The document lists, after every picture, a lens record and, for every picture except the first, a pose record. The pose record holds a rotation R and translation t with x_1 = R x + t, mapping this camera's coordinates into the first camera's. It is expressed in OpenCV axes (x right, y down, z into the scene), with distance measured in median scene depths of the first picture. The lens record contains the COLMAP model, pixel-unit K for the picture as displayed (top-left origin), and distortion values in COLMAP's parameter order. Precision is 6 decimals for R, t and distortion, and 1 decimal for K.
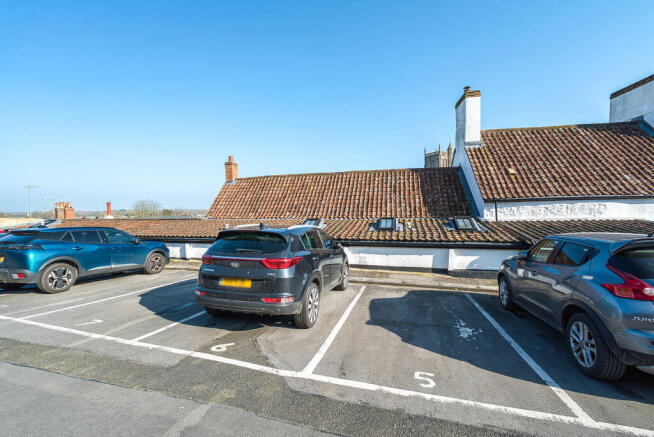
lens RADIAL K [[258.0, 0, 322.2], [0, 258.0, 210.2], [0, 0, 1]] dist [-0.014556, -0.000199]
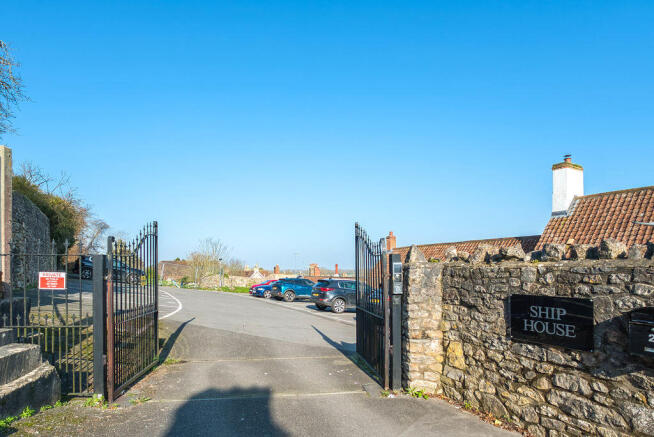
lens RADIAL K [[258.0, 0, 322.2], [0, 258.0, 210.2], [0, 0, 1]] dist [-0.014556, -0.000199]
pose [[0.717068, -0.141482, -0.682493, 0.580454], [-0.020071, 0.974584, -0.223121, -0.017595], [0.696714, 0.173691, 0.696003, -0.397873]]
